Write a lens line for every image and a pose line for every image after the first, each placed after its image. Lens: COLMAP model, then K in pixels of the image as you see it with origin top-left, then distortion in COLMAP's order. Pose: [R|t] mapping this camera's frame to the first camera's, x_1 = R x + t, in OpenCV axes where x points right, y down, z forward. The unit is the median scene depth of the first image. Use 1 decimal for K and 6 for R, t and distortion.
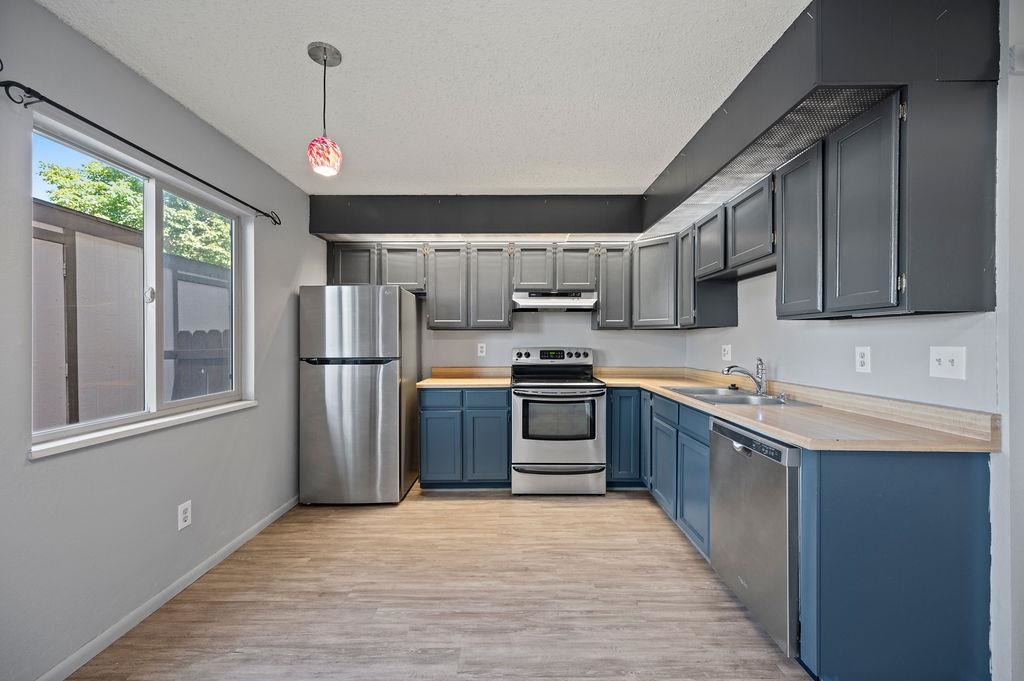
lens RADIAL K [[403.5, 0, 510.4], [0, 403.5, 340.9], [0, 0, 1]] dist [0.000137, 0.000283]
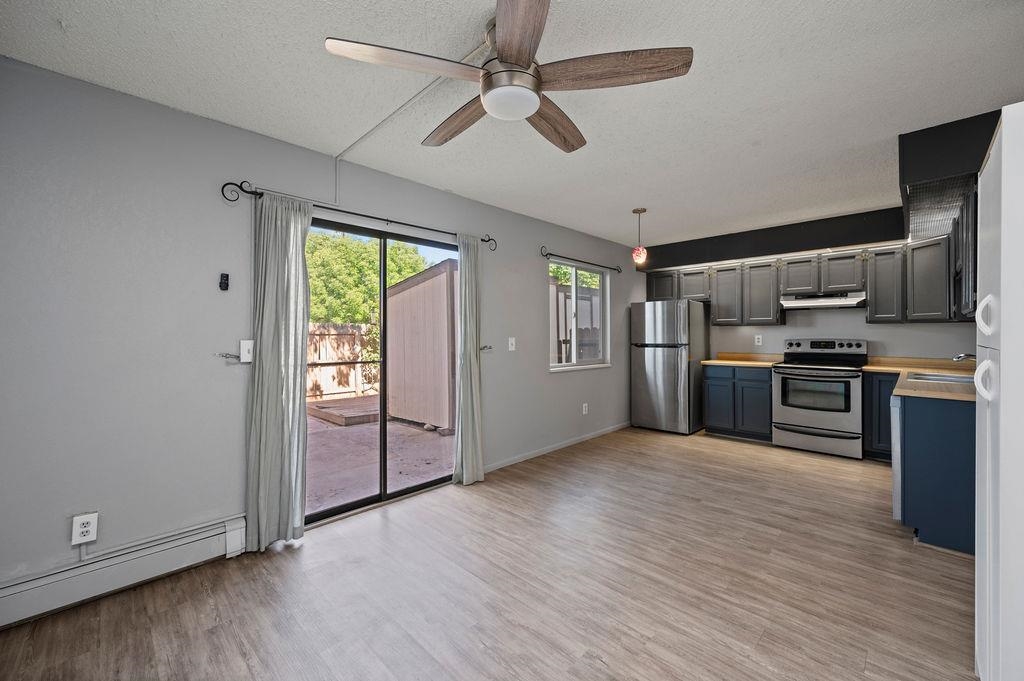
lens RADIAL K [[403.5, 0, 519.4], [0, 403.5, 330.9], [0, 0, 1]] dist [0.000137, 0.000283]
pose [[0.727081, -0.006133, -0.686524, 0.331142], [0.000852, 0.999967, -0.008031, 0.001812], [0.686551, 0.005255, 0.727063, -0.613834]]
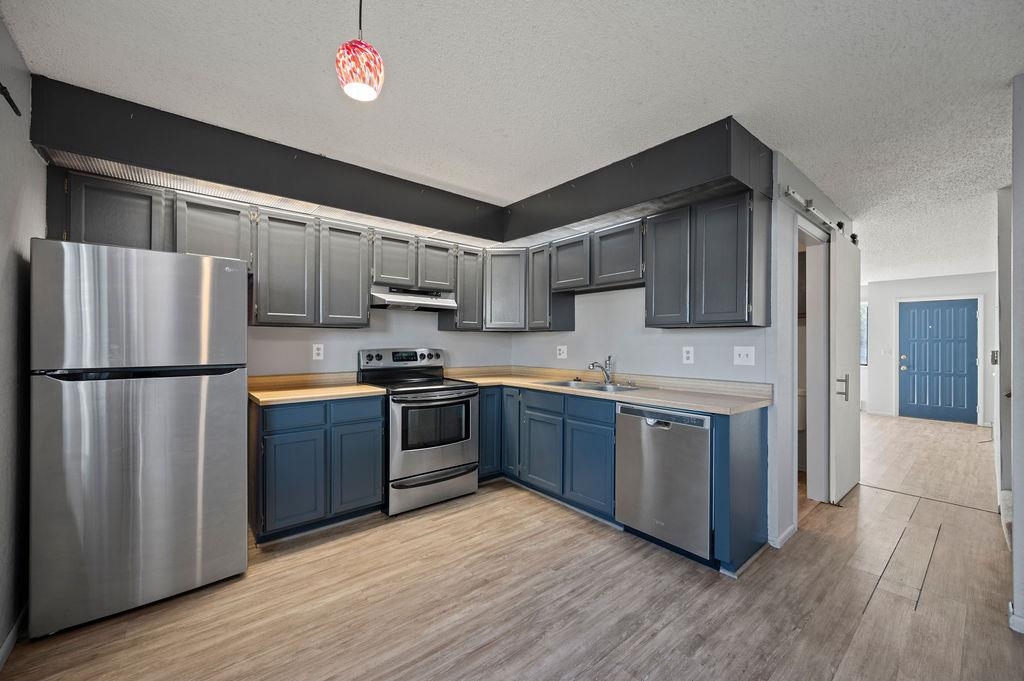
lens RADIAL K [[403.5, 0, 514.8], [0, 403.5, 341.8], [0, 0, 1]] dist [0.000137, 0.000283]
pose [[0.760067, 0.005647, 0.649820, -0.369697], [-0.005527, 0.999982, -0.002226, 0.001651], [-0.649822, -0.001900, 0.760084, 0.161922]]
